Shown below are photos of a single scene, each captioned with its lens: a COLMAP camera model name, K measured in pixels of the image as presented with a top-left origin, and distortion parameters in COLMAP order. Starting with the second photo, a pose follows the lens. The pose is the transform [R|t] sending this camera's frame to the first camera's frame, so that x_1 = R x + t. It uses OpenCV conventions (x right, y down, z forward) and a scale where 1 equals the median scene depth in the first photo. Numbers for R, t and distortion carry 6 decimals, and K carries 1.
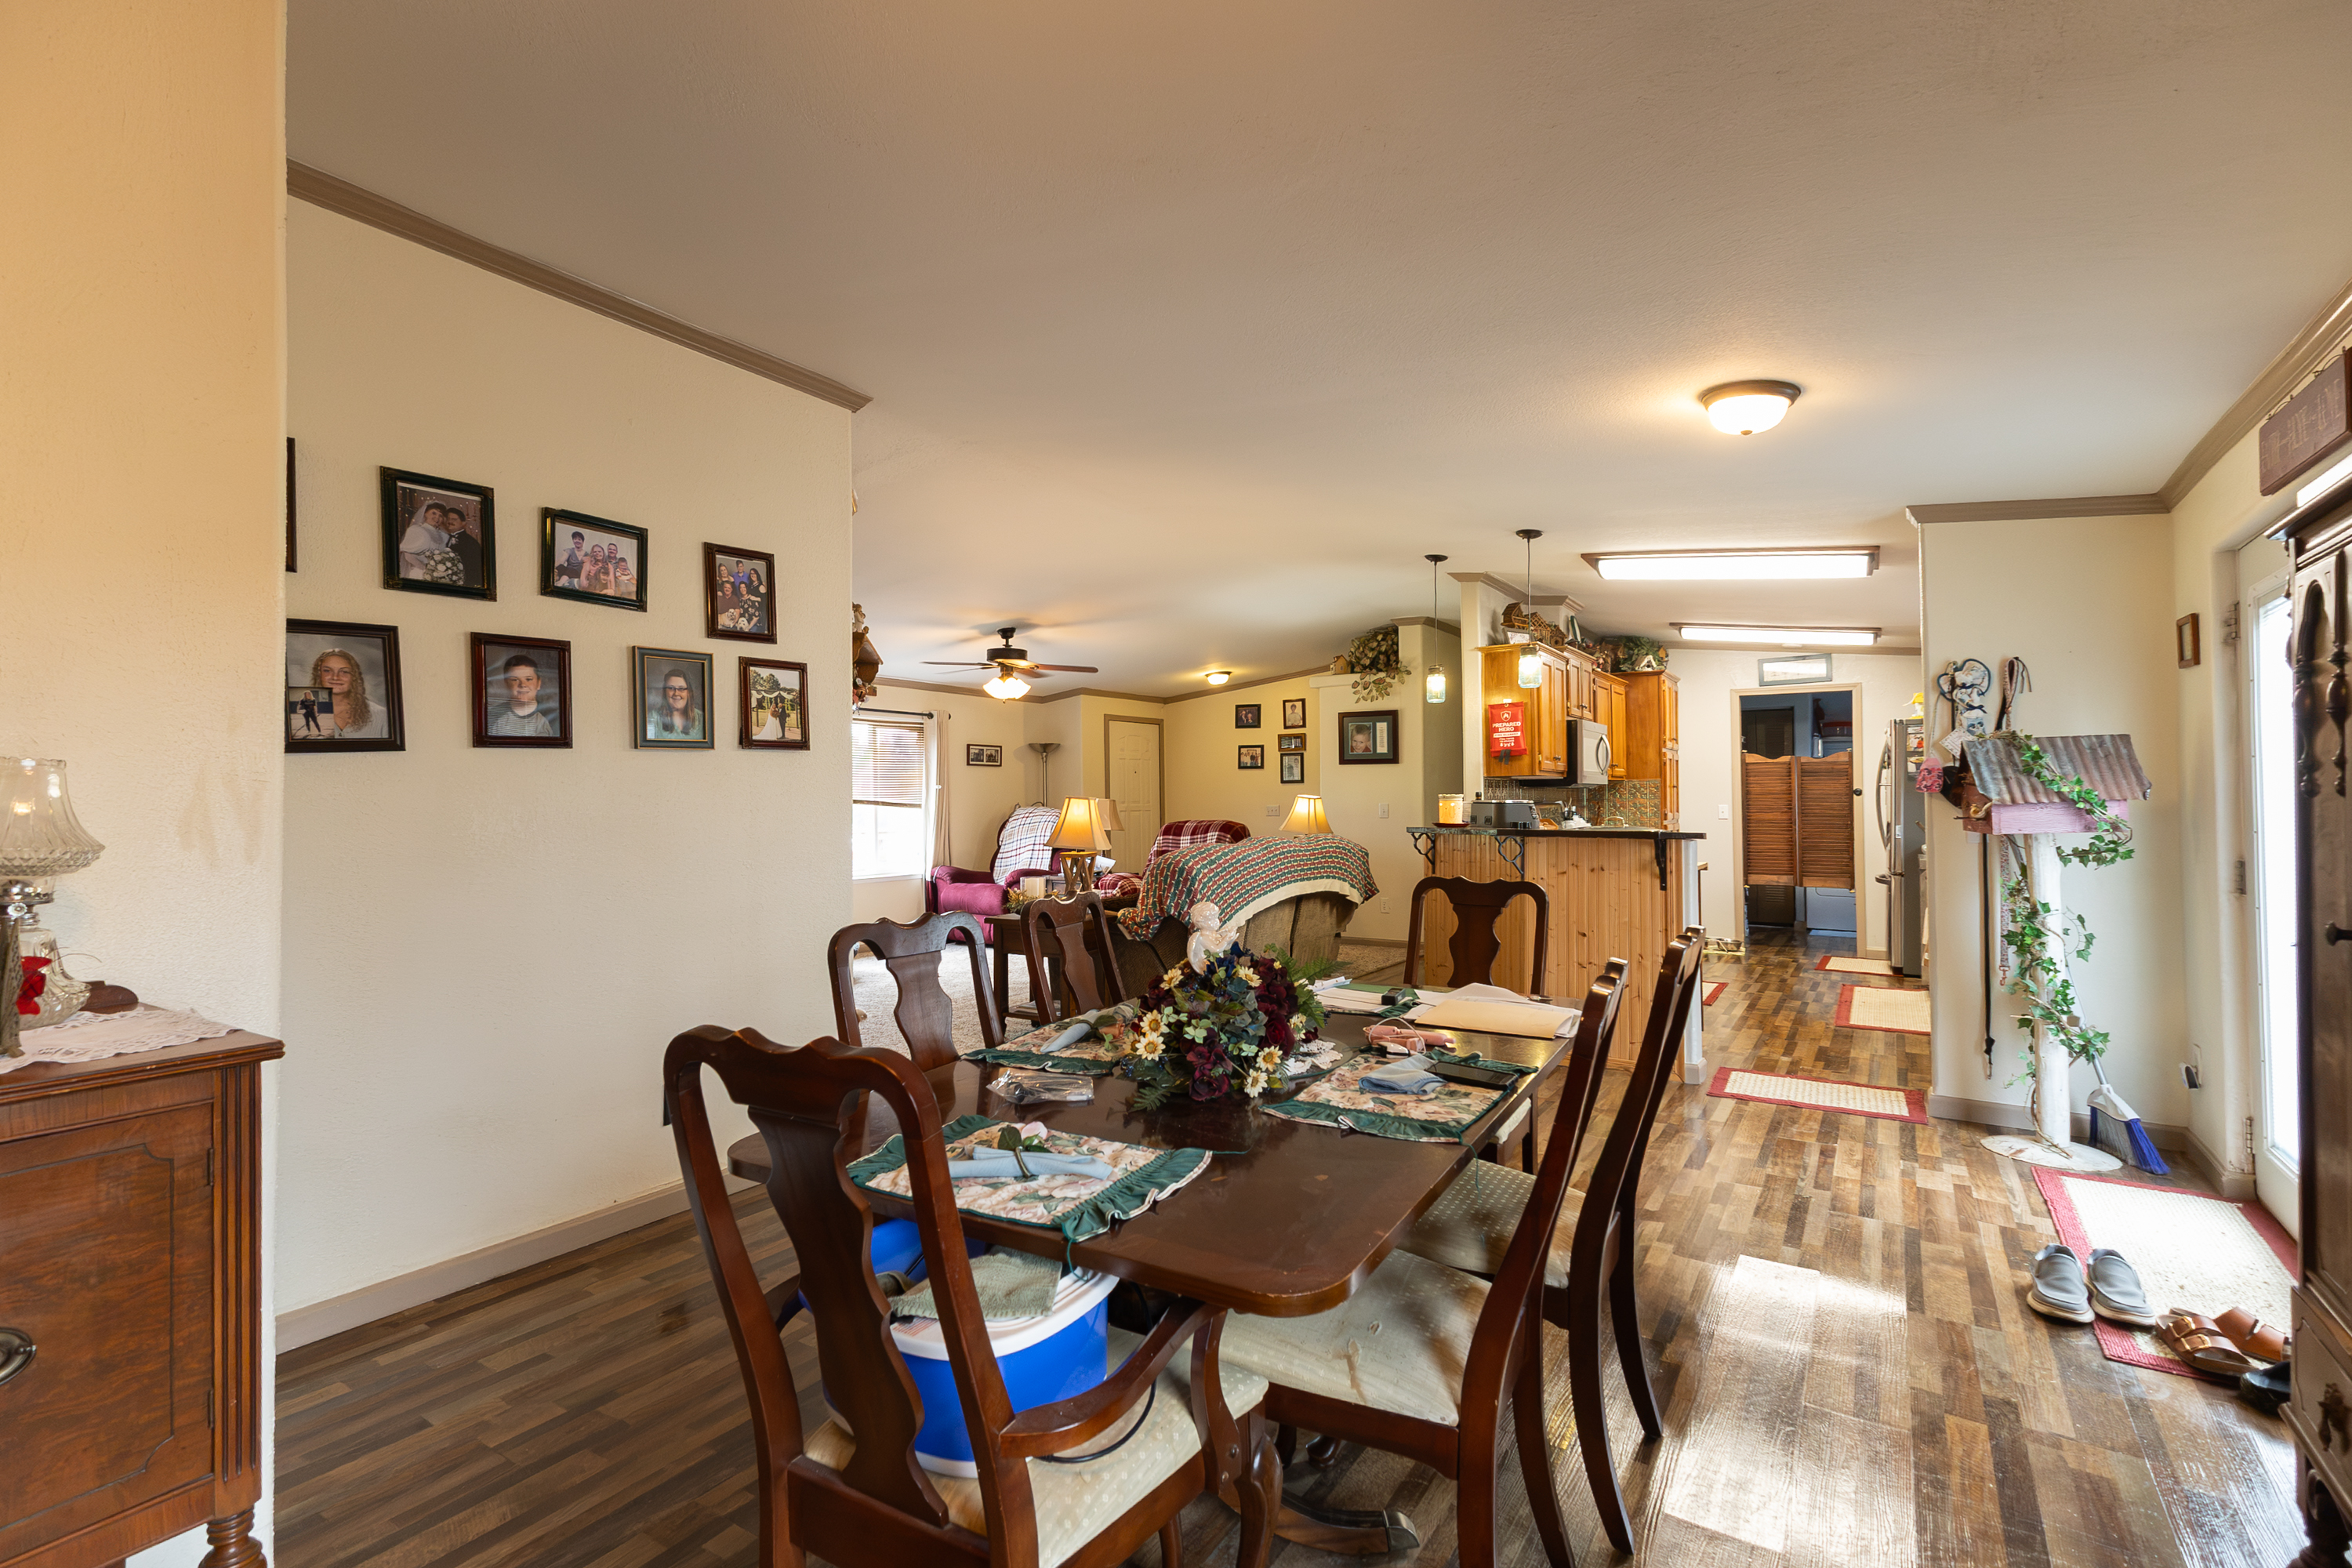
lens RADIAL K [[1089.2, 0, 1166.1], [0, 1089.2, 785.0], [0, 0, 1]] dist [0.028913, -0.007967]
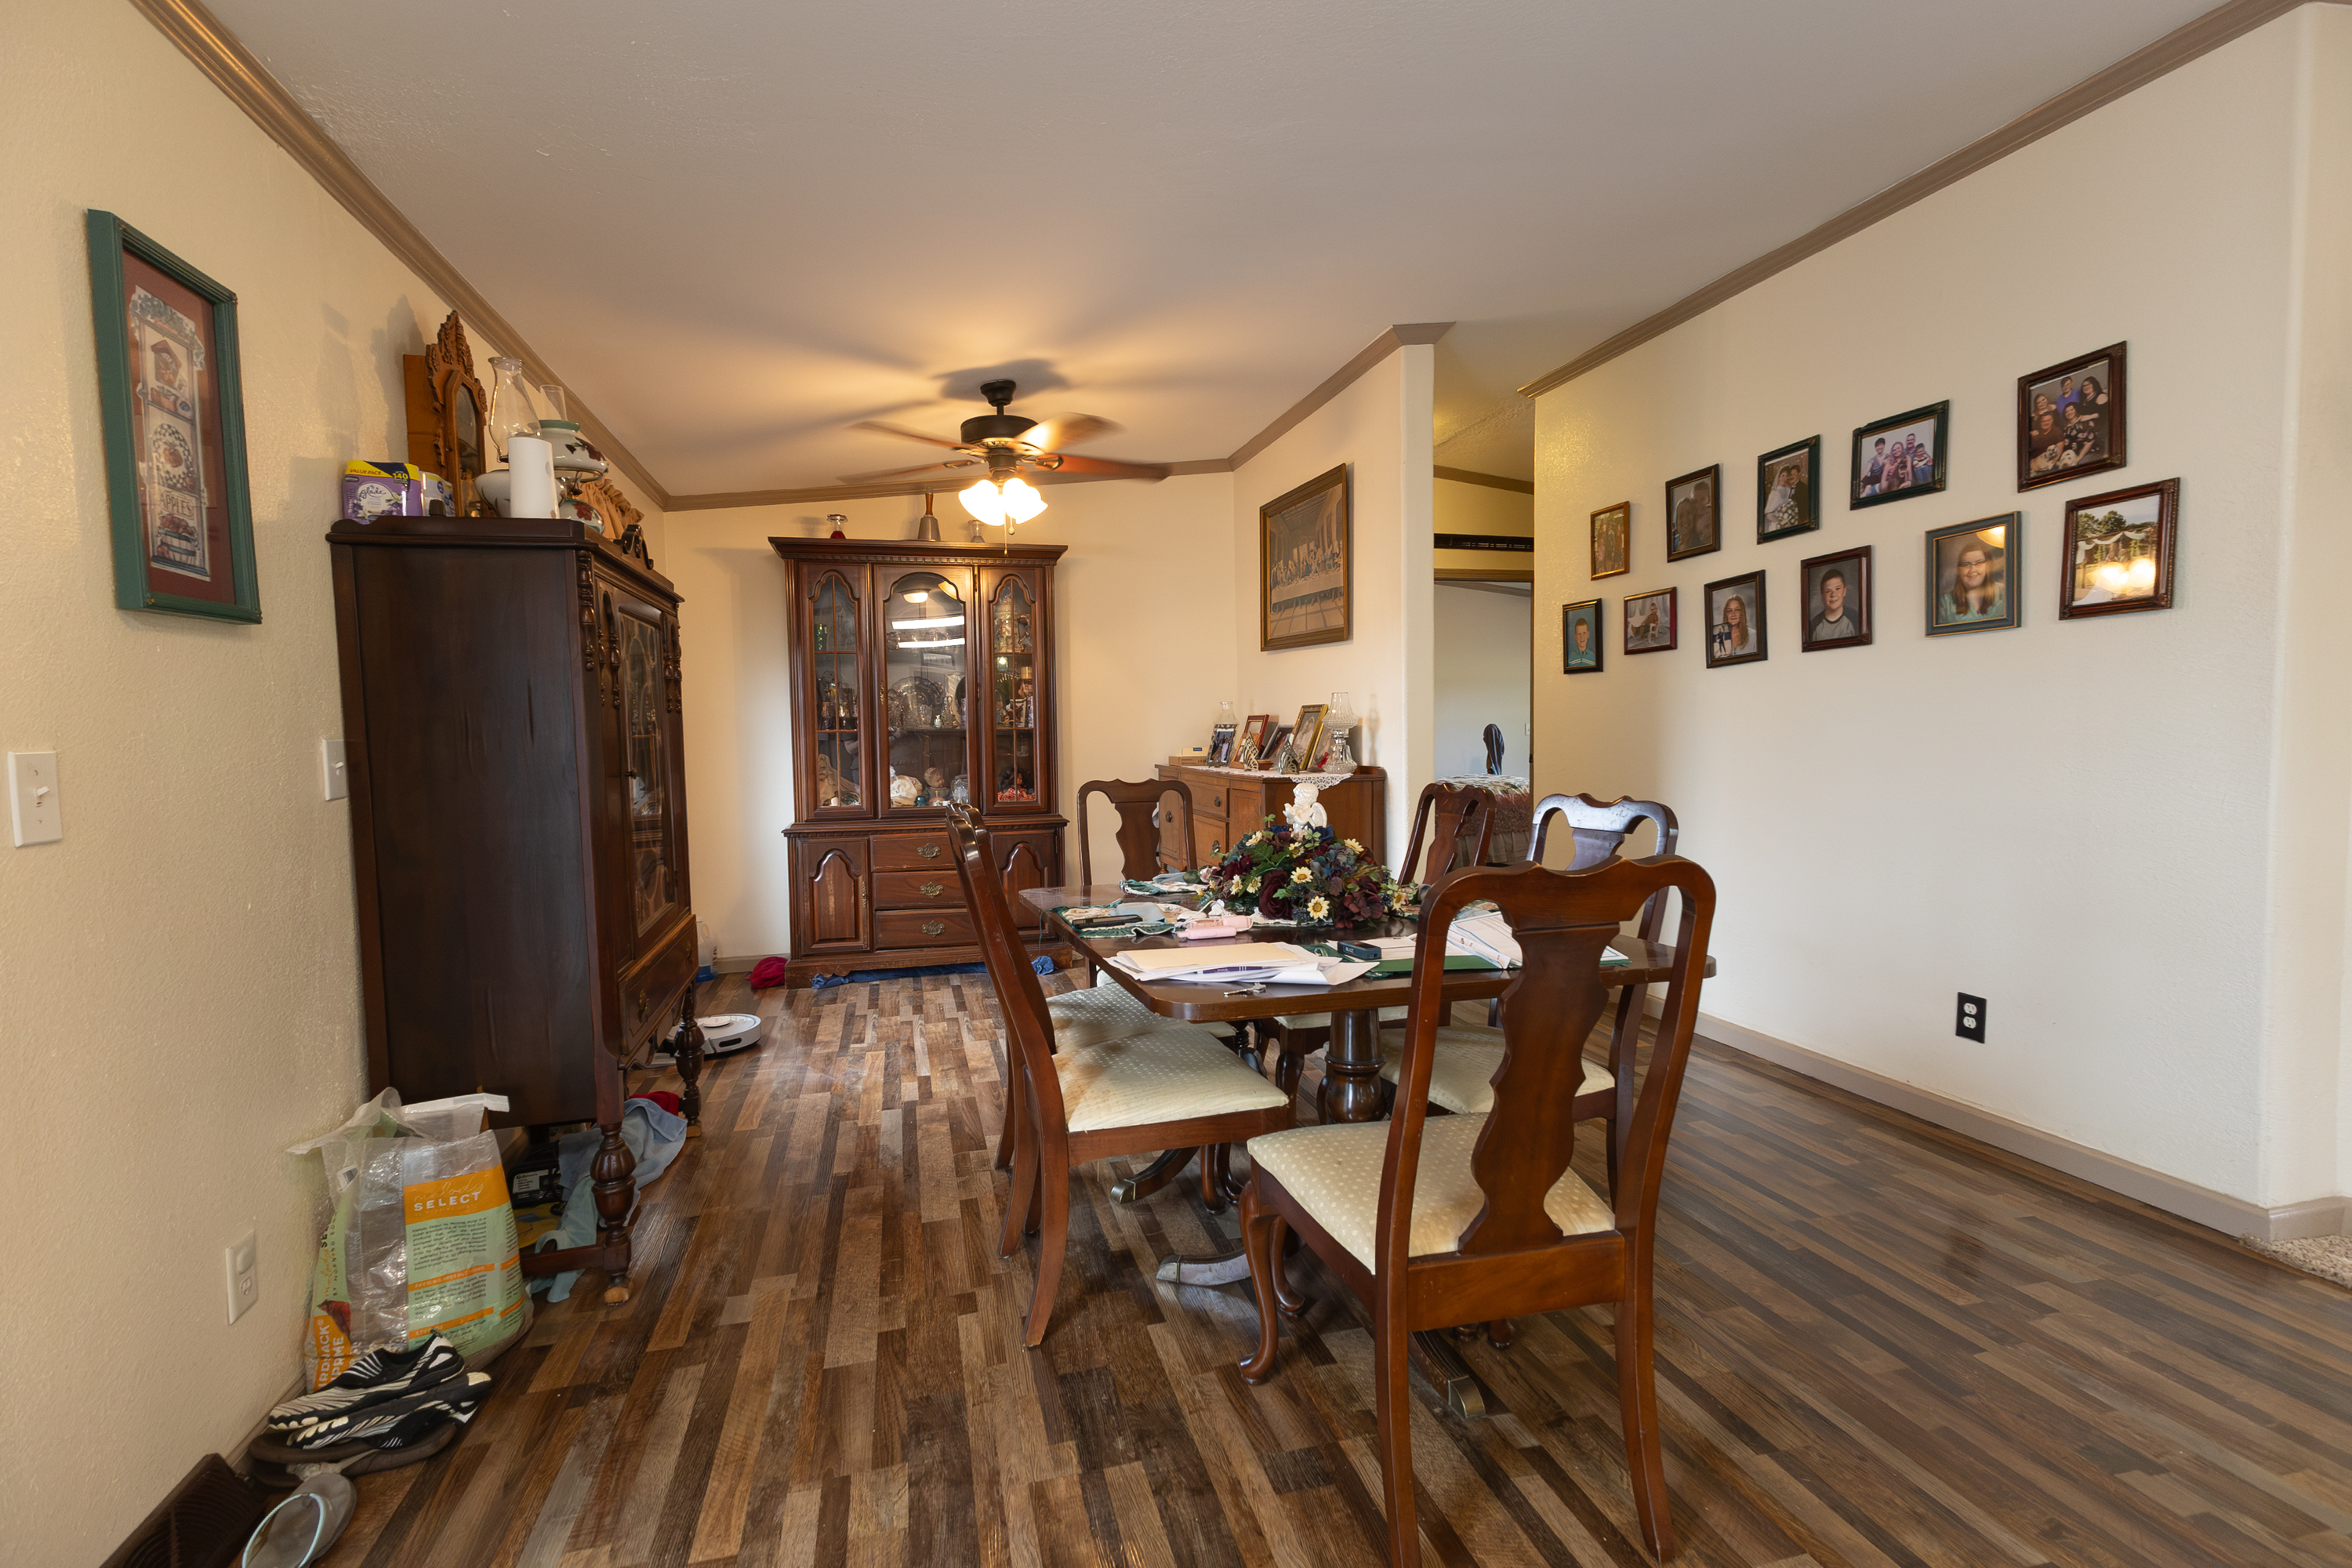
lens RADIAL K [[1089.2, 0, 1176.2], [0, 1089.2, 785.6], [0, 0, 1]] dist [0.028913, -0.007967]
pose [[-0.669192, 0.058604, -0.740775, 0.737327], [0.032021, 0.998233, 0.050045, 0.029570], [0.742399, 0.009769, -0.669886, 1.227211]]
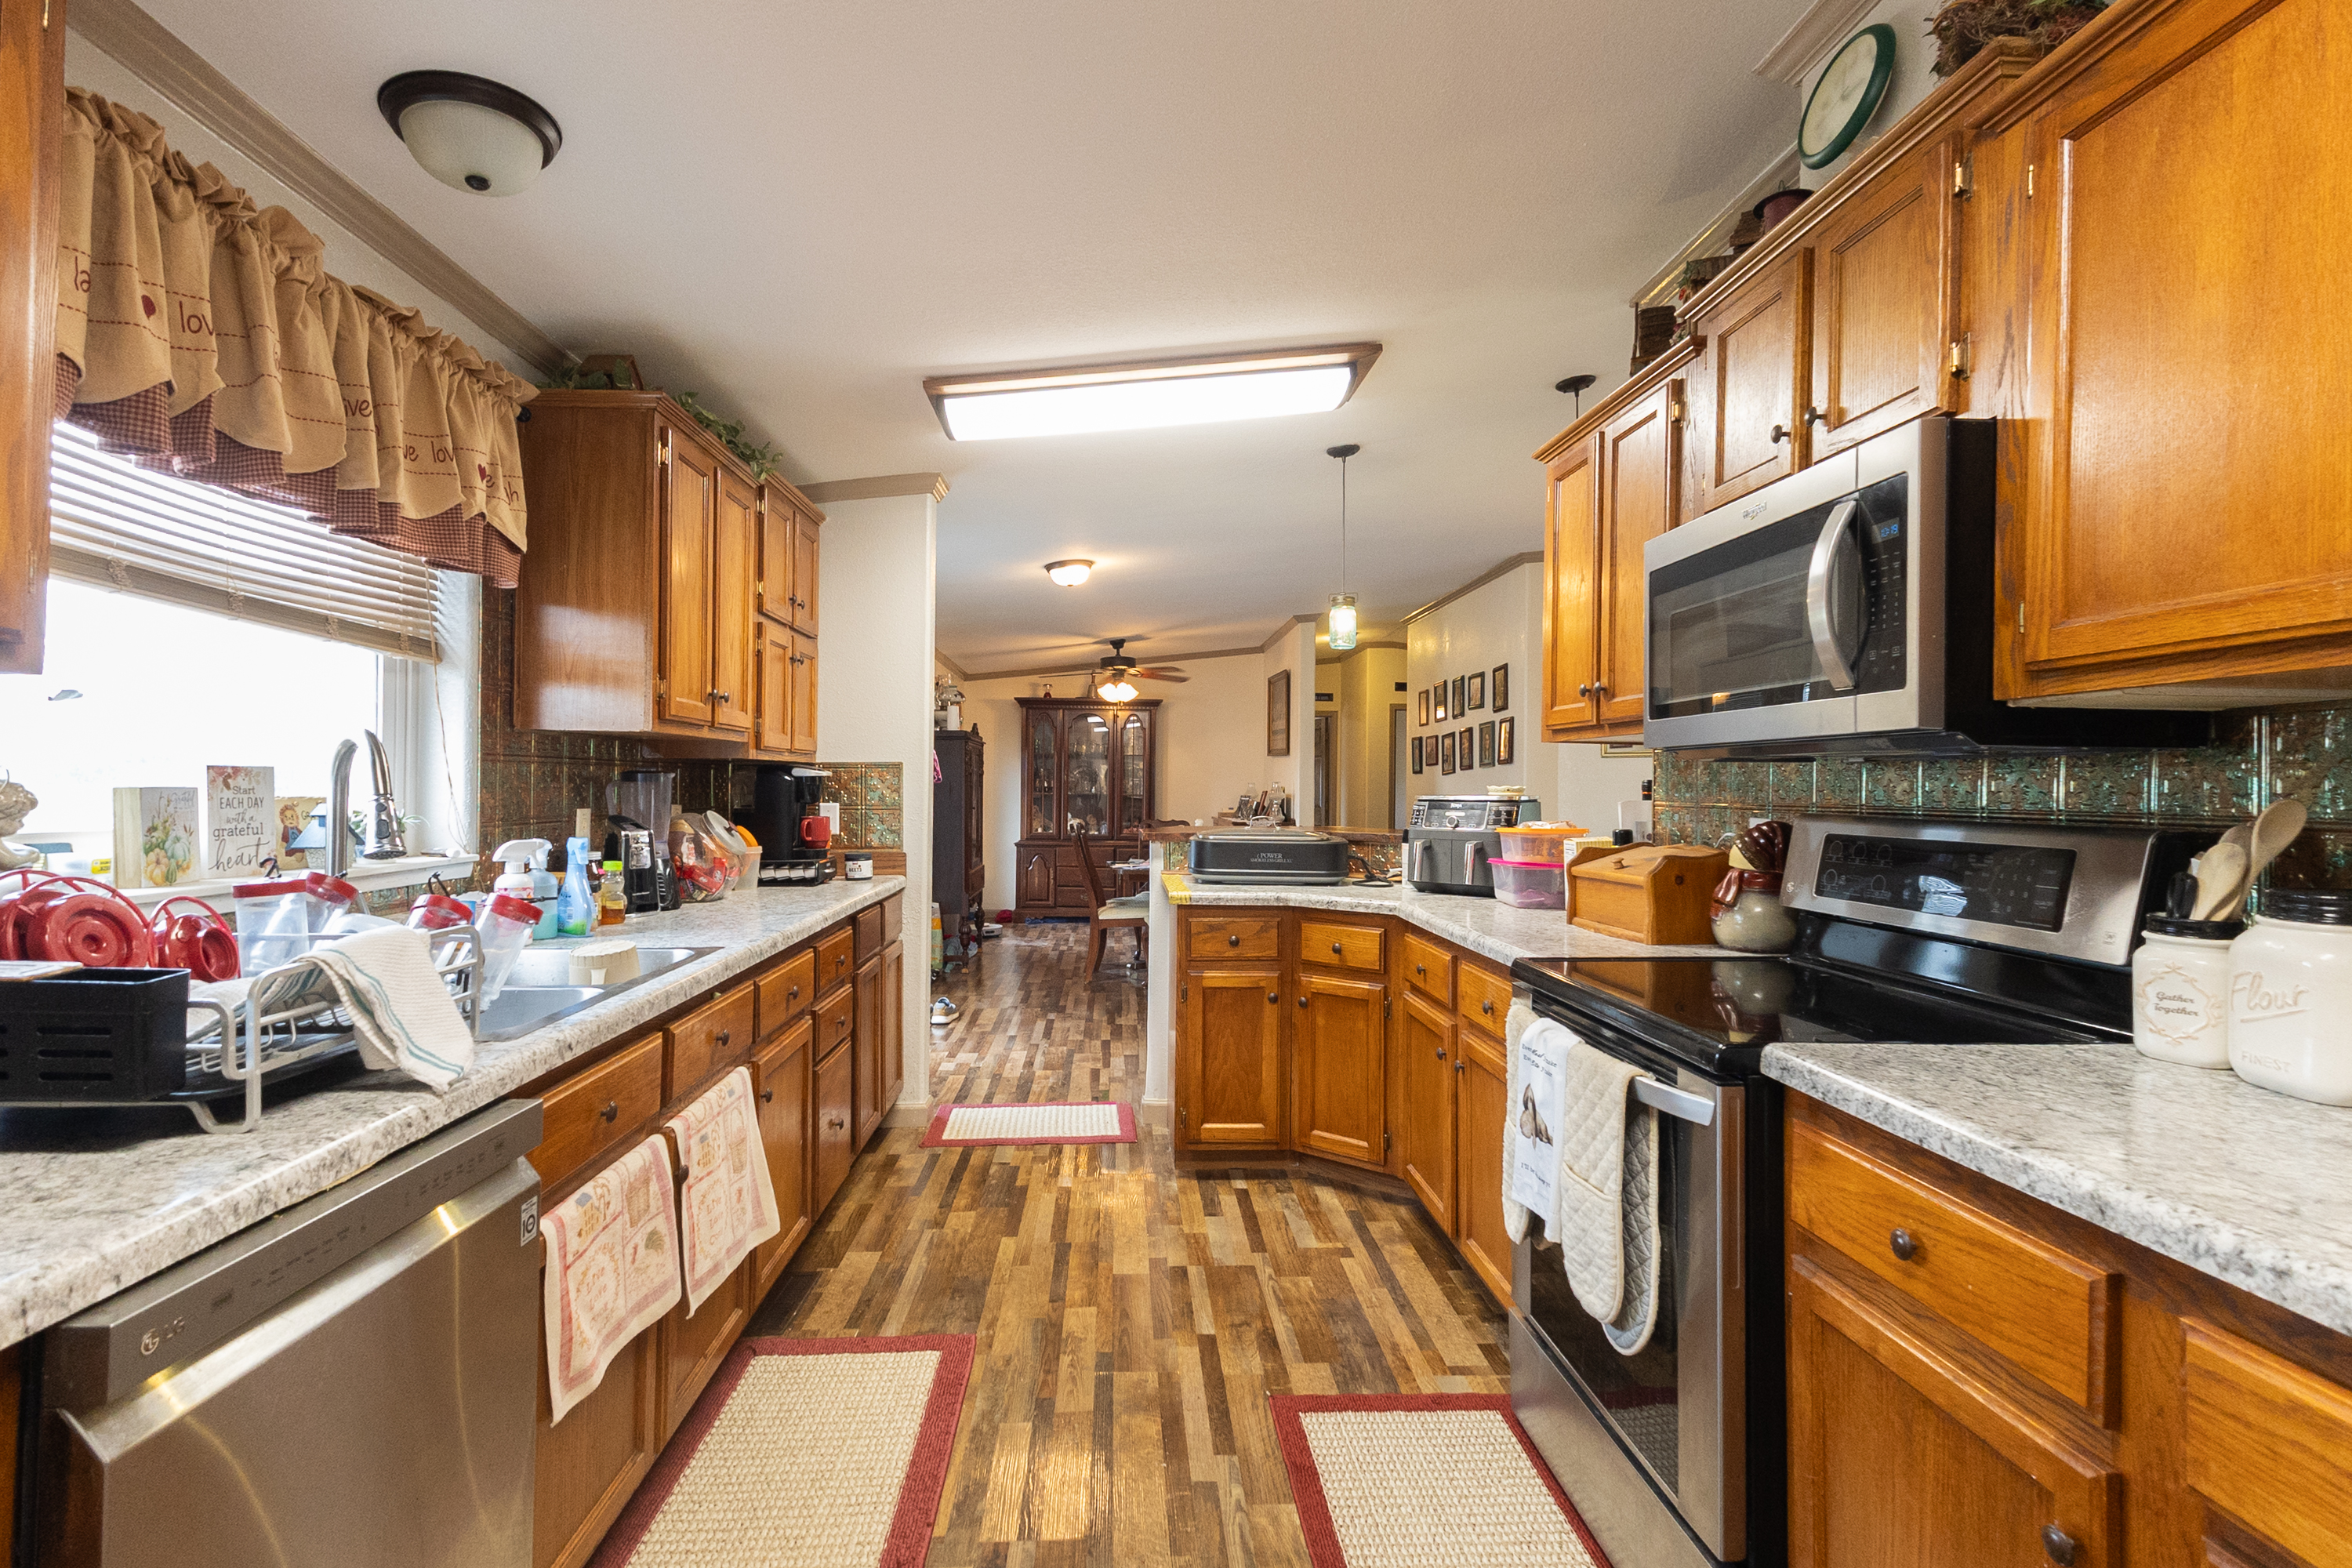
lens RADIAL K [[1089.2, 0, 1165.6], [0, 1089.2, 792.4], [0, 0, 1]] dist [0.028913, -0.007967]
pose [[-0.805888, 0.002110, -0.592065, 1.431119], [0.005288, 0.999979, -0.003634, 0.023328], [0.592045, -0.006059, -0.805882, 2.483105]]
